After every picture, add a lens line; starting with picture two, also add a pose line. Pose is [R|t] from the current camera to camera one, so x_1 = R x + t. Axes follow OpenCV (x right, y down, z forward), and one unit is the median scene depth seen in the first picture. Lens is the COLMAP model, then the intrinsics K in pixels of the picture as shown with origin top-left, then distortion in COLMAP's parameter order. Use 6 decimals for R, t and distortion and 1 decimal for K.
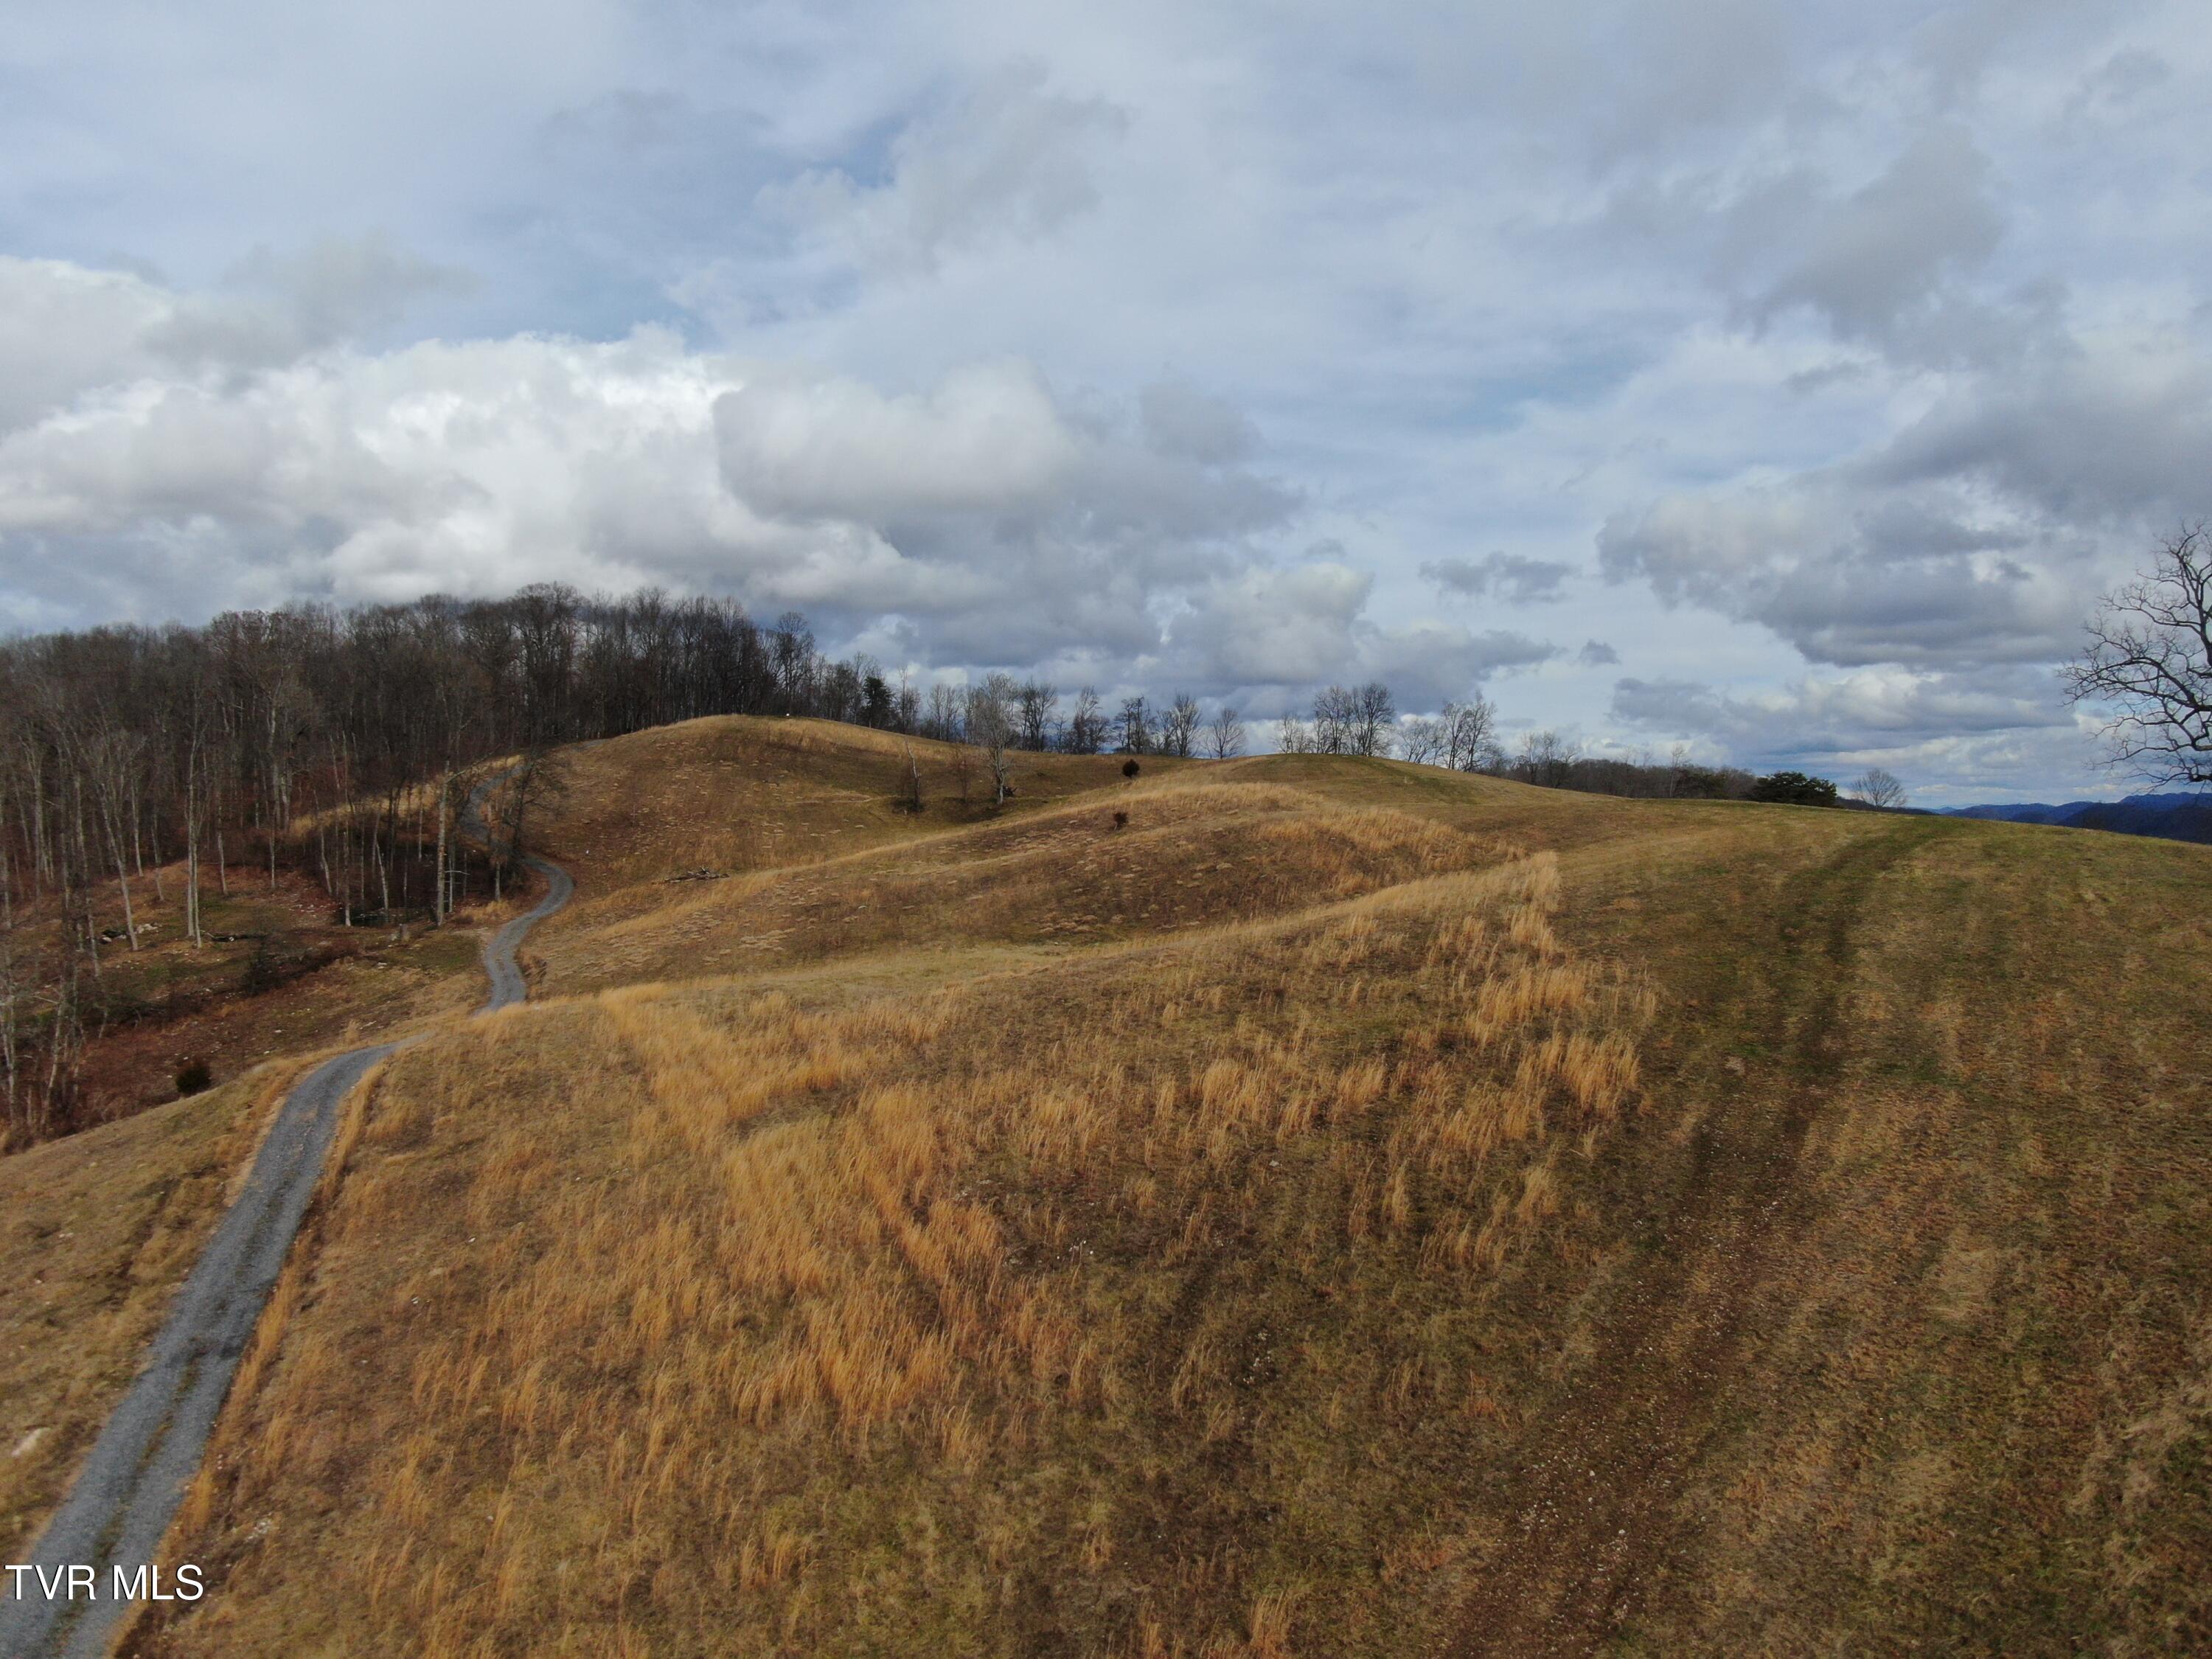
lens RADIAL K [[1602.1, 0, 1103.6], [0, 1602.1, 820.4], [0, 0, 1]] dist [-0.015227, 0.002016]
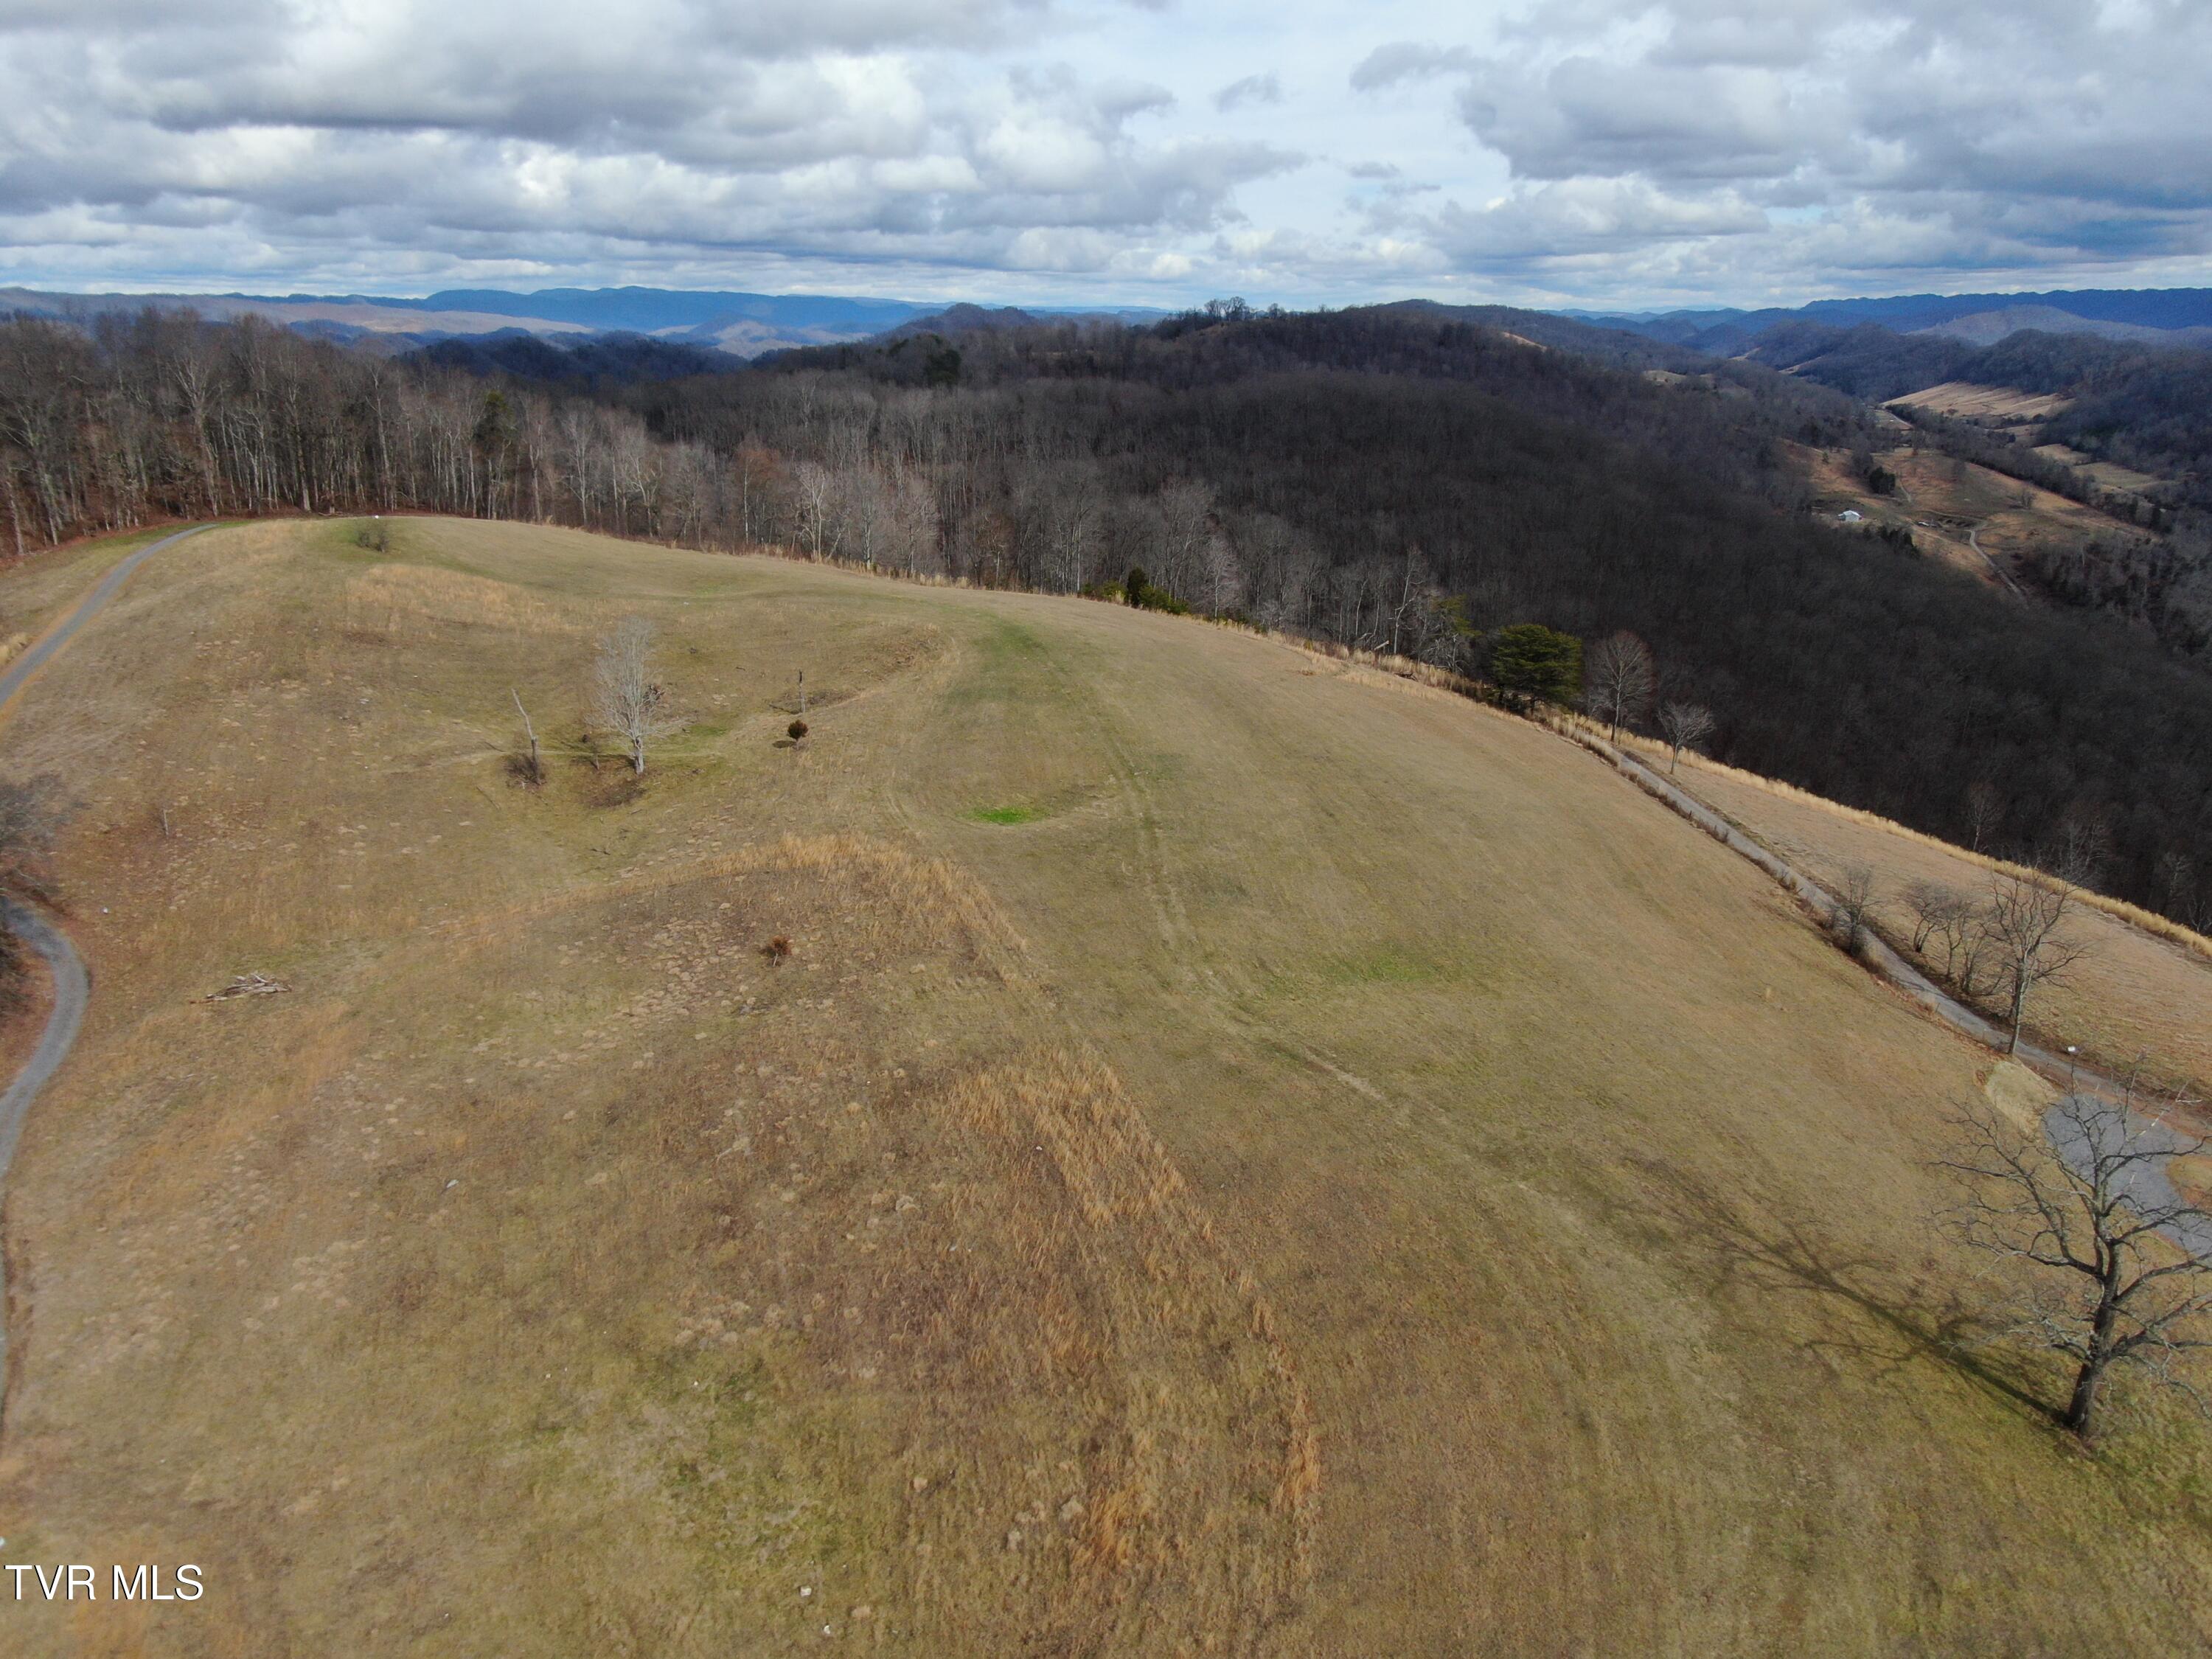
lens RADIAL K [[1636.9, 0, 1100.9], [0, 1636.9, 830.2], [0, 0, 1]] dist [-0.014559, 0.002950]
pose [[0.984035, -0.058731, 0.168003, 0.035544], [0.007029, 0.956068, 0.293060, -0.312539], [-0.177834, -0.287200, 0.941218, 0.207992]]
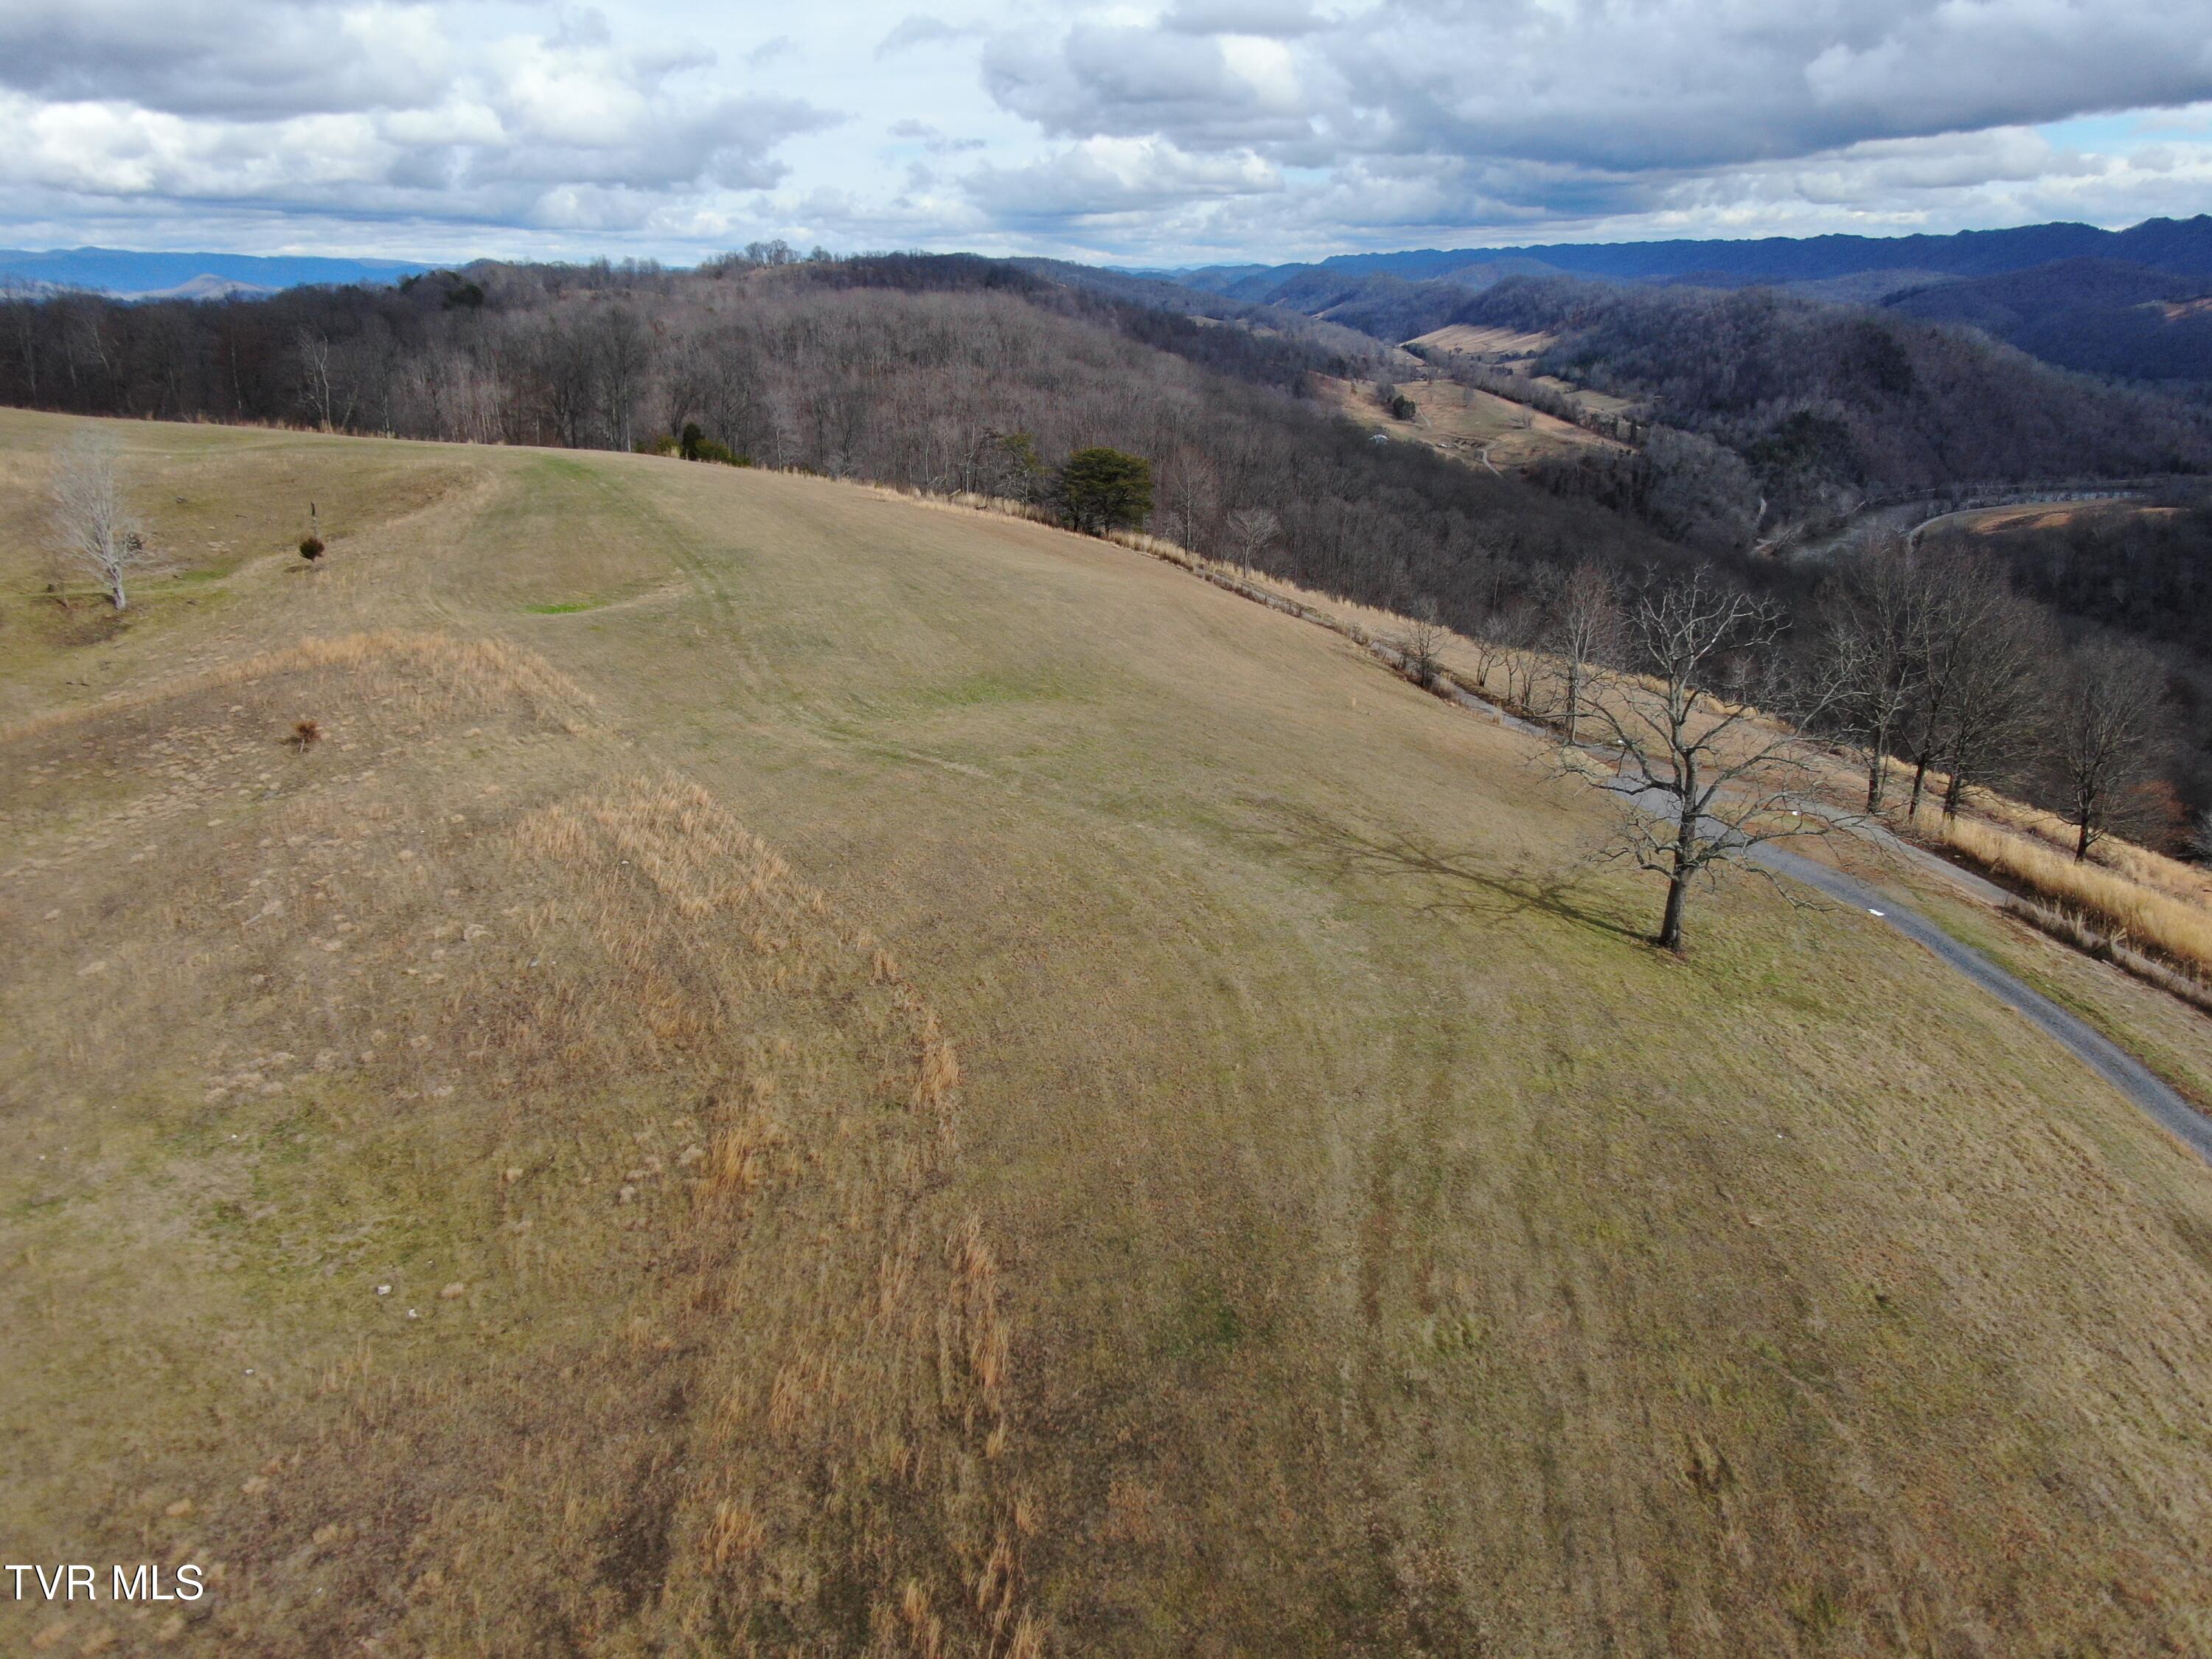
lens RADIAL K [[1636.9, 0, 1105.5], [0, 1636.9, 837.2], [0, 0, 1]] dist [-0.014559, 0.002950]
pose [[0.903013, -0.150198, 0.402503, 0.033453], [0.014516, 0.947027, 0.320827, -0.193212], [-0.429369, -0.283868, 0.857357, 0.209653]]
